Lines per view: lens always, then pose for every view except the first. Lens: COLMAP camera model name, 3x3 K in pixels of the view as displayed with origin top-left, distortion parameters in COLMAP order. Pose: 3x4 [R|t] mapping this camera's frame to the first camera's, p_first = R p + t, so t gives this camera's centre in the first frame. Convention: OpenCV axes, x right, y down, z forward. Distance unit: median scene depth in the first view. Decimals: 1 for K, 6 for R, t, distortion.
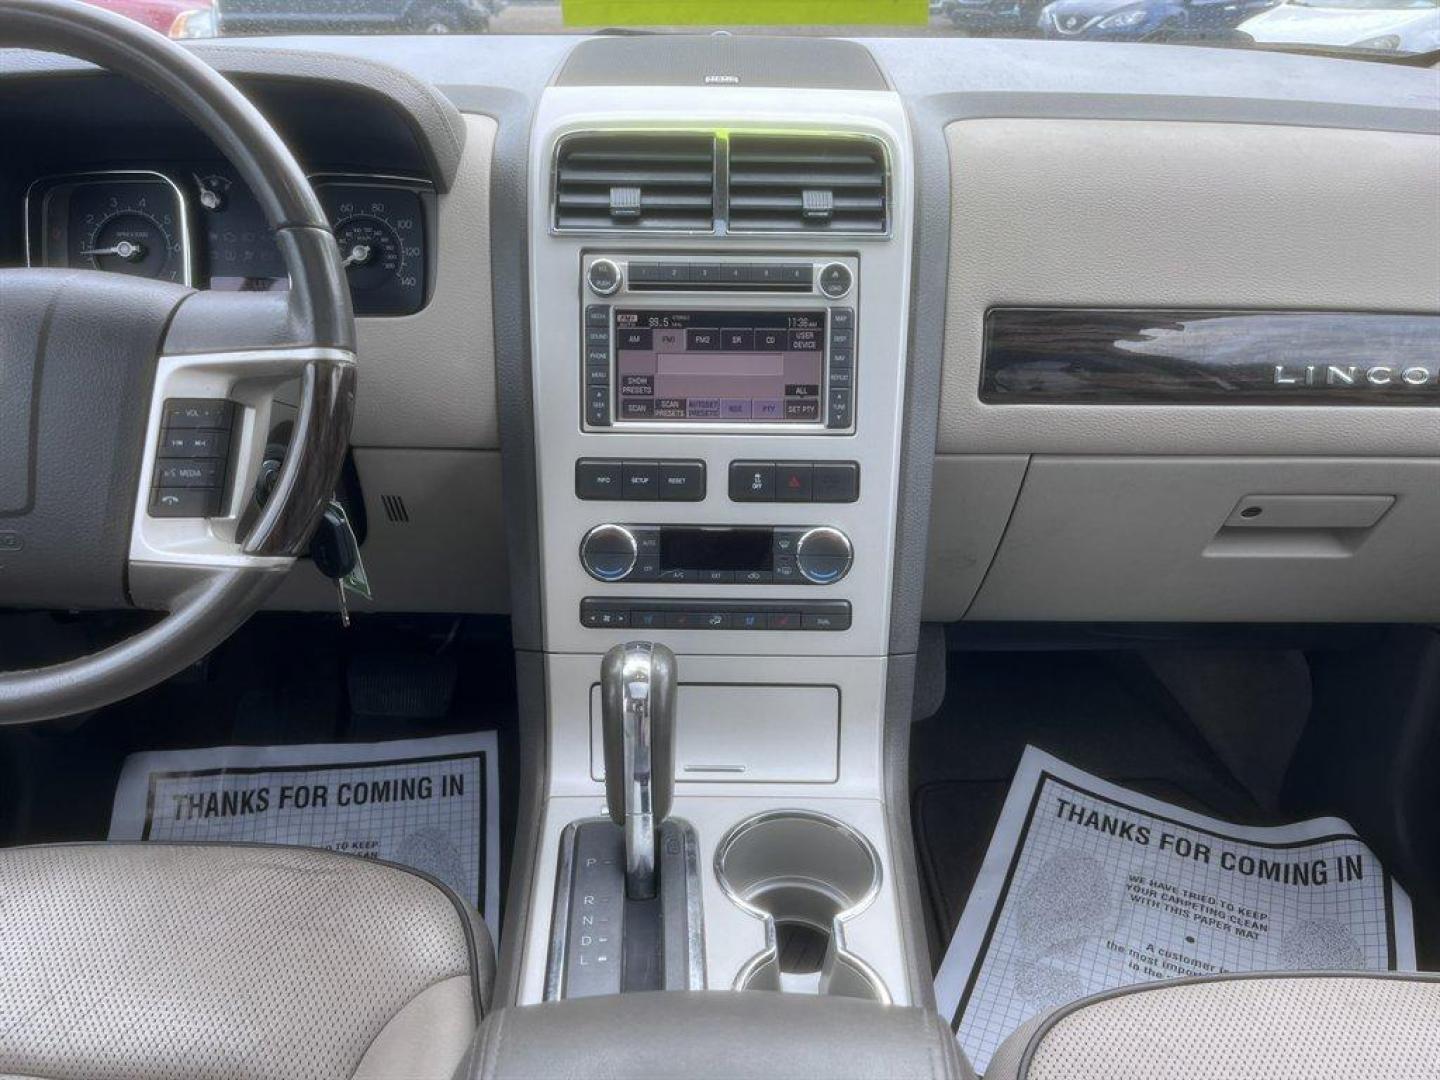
lens RADIAL K [[1106.8, 0, 691.1], [0, 1106.8, 545.9], [0, 0, 1]] dist [0.074456, -0.094975]
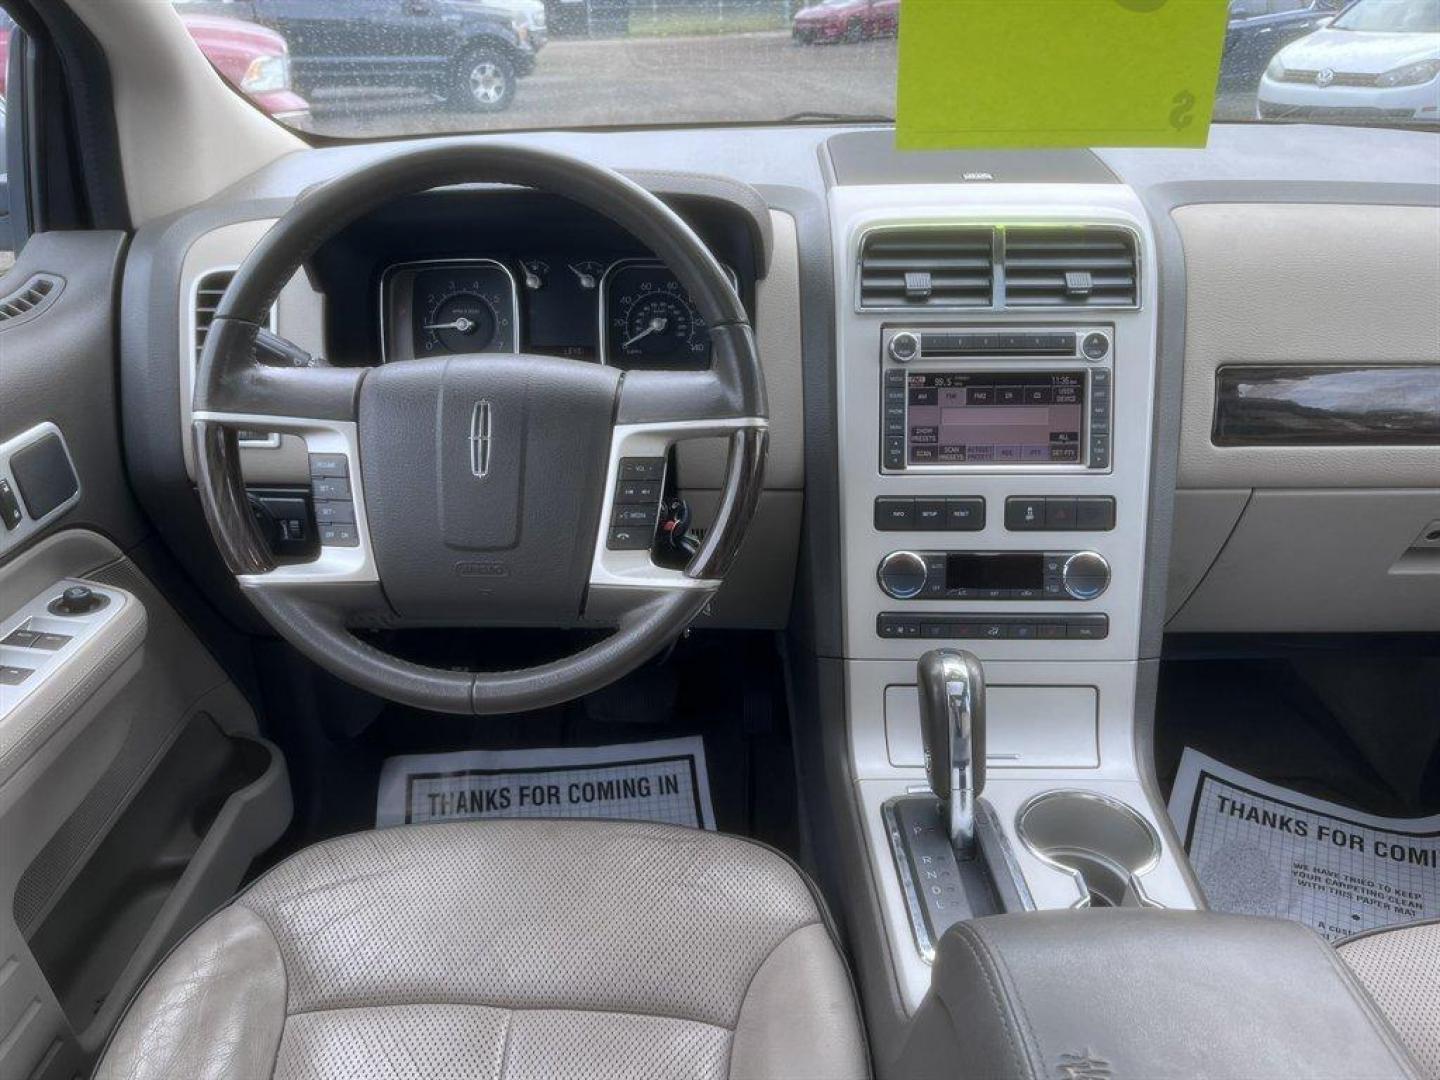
lens RADIAL K [[1096.9, 0, 720.0], [0, 1096.9, 540.0], [0, 0, 1]] dist [0.085187, -0.121956]
pose [[0.999786, -0.009779, -0.018248, -0.249028], [0.009318, 0.999639, -0.025195, -0.003224], [0.018488, 0.025020, 0.999516, -0.190424]]
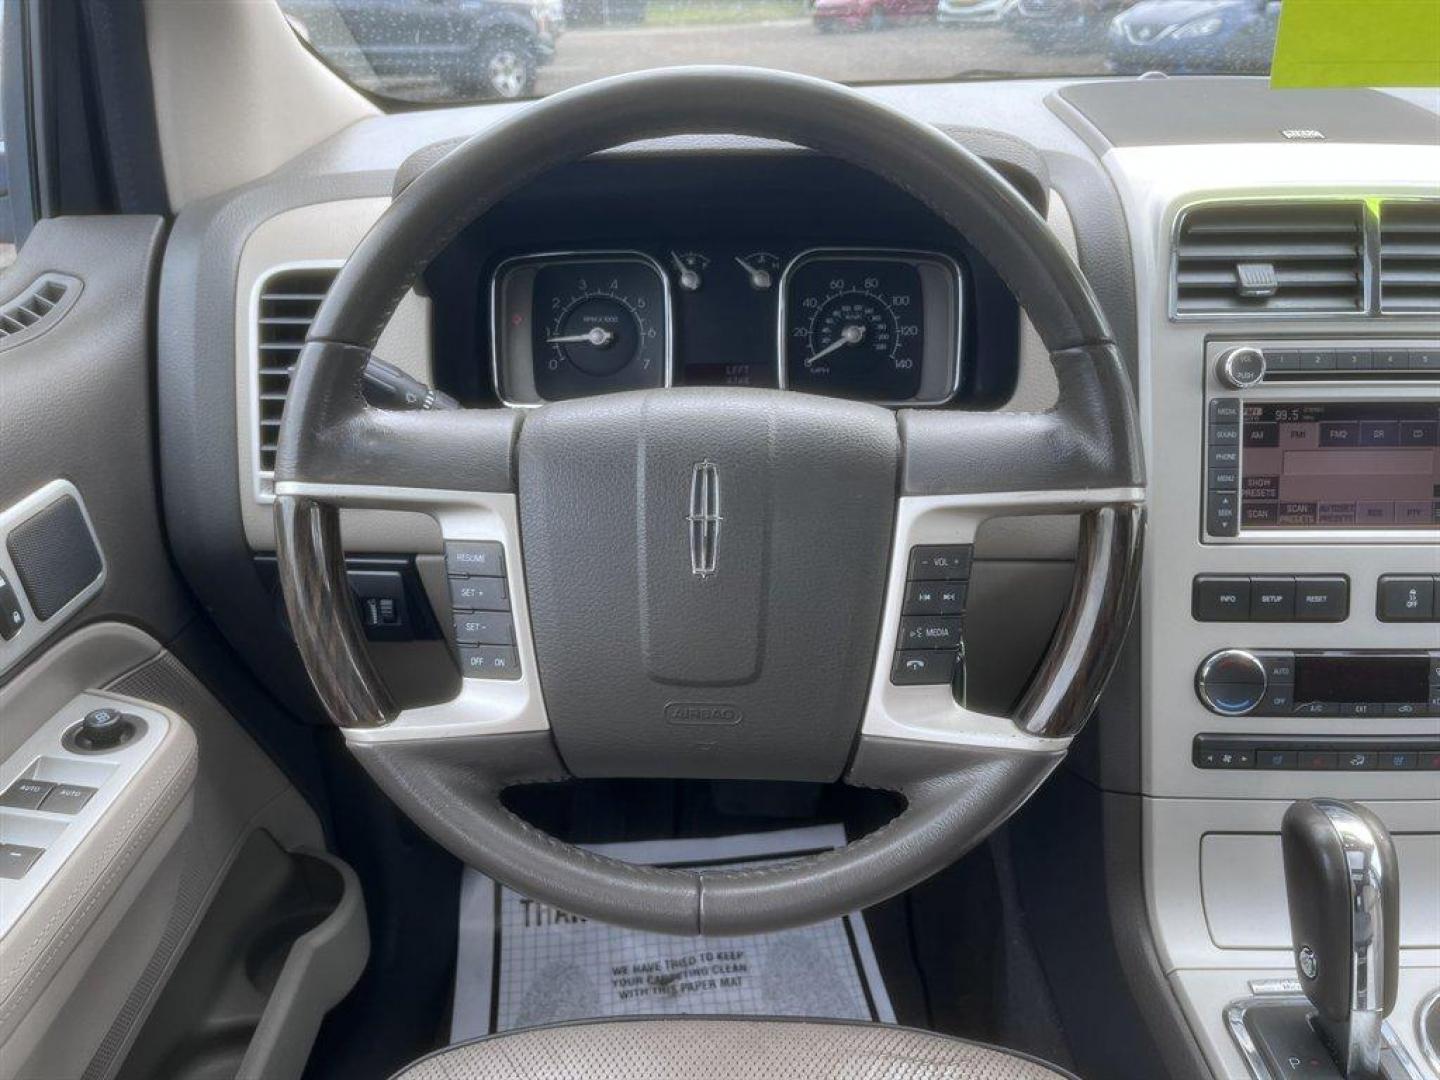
lens RADIAL K [[1123.9, 0, 737.3], [0, 1123.9, 546.2], [0, 0, 1]] dist [0.080235, -0.121656]
pose [[0.999549, -0.012108, -0.027475, -0.432272], [0.011593, 0.999755, -0.018835, -0.087472], [0.027696, 0.018508, 0.999445, 0.103573]]
